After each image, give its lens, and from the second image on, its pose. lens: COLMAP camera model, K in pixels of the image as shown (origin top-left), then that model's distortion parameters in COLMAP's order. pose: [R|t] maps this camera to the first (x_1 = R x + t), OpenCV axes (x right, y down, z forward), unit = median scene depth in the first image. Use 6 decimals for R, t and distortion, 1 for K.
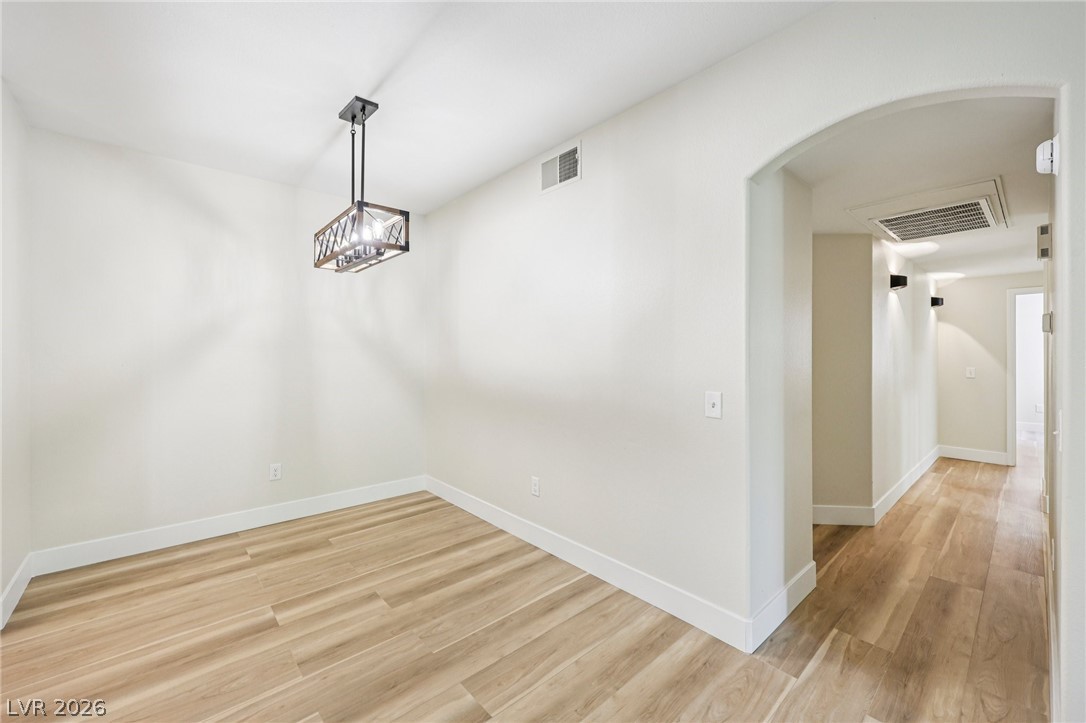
lens RADIAL K [[438.5, 0, 547.5], [0, 438.5, 354.5], [0, 0, 1]] dist [-0.000720, 0.000590]
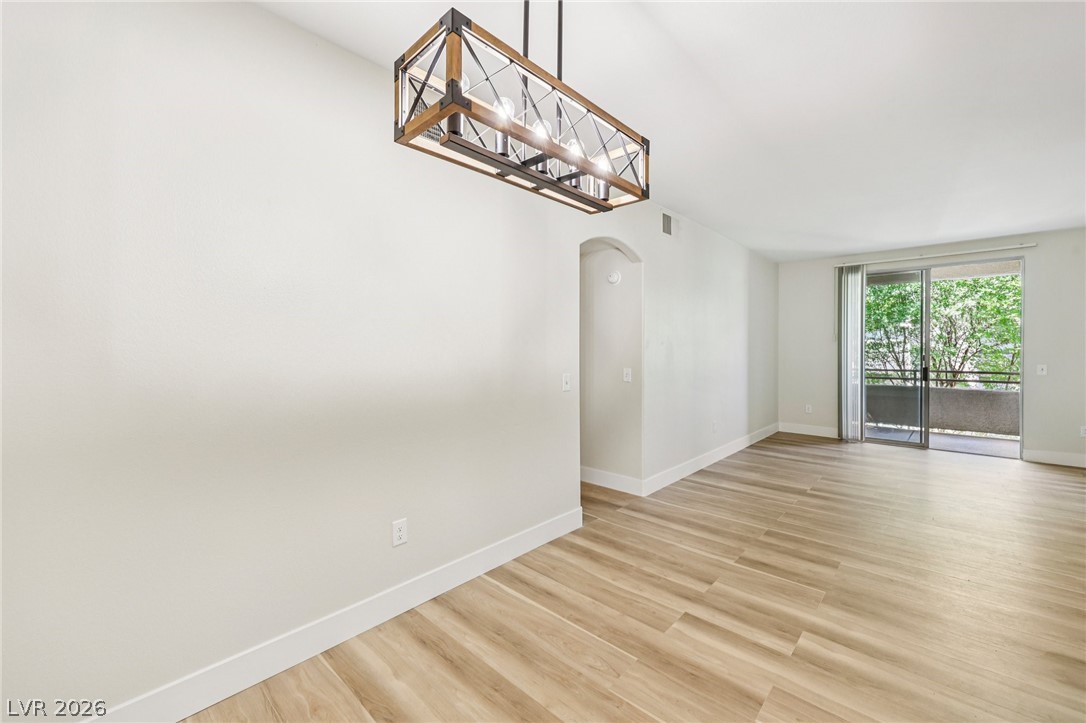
lens RADIAL K [[438.5, 0, 541.2], [0, 438.5, 348.9], [0, 0, 1]] dist [-0.000720, 0.000590]
pose [[-0.088277, -0.000995, 0.996095, -0.928046], [0.004215, 0.999990, 0.001372, -0.003106], [-0.996087, 0.004320, -0.088272, 0.998592]]
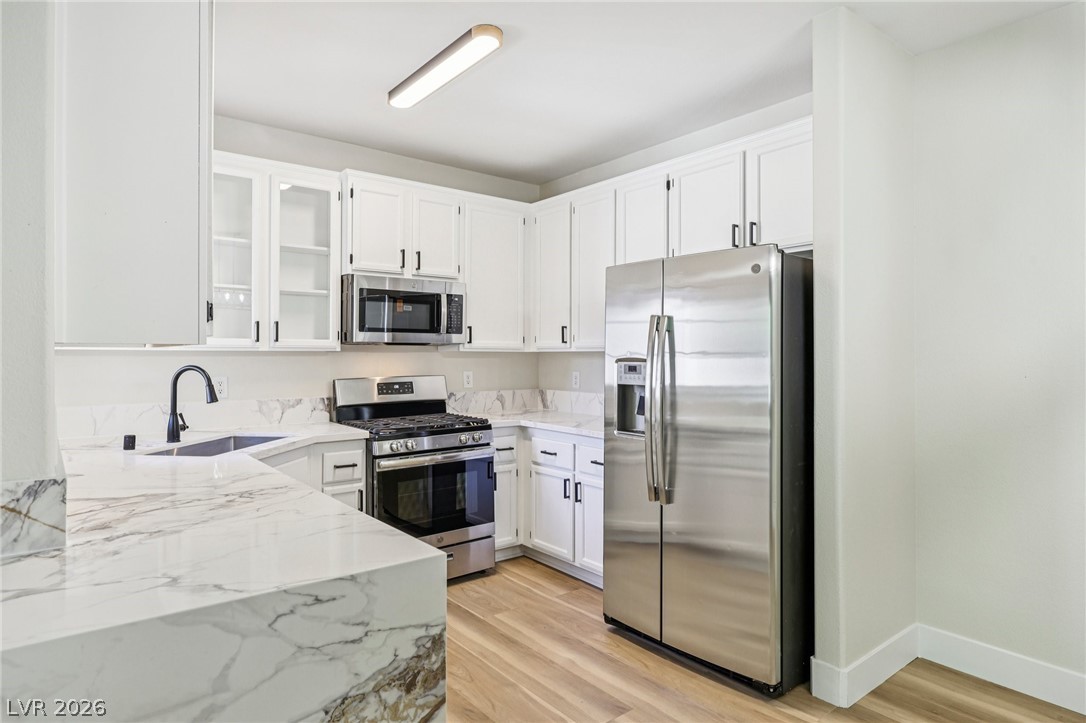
lens RADIAL K [[625.7, 0, 544.6], [0, 625.7, 354.2], [0, 0, 1]] dist [-0.000861, 0.001859]
pose [[-0.054939, -0.003442, -0.998484, -0.077621], [-0.005928, 0.999978, -0.003121, -0.000086], [0.998472, 0.005748, -0.054958, 0.432366]]
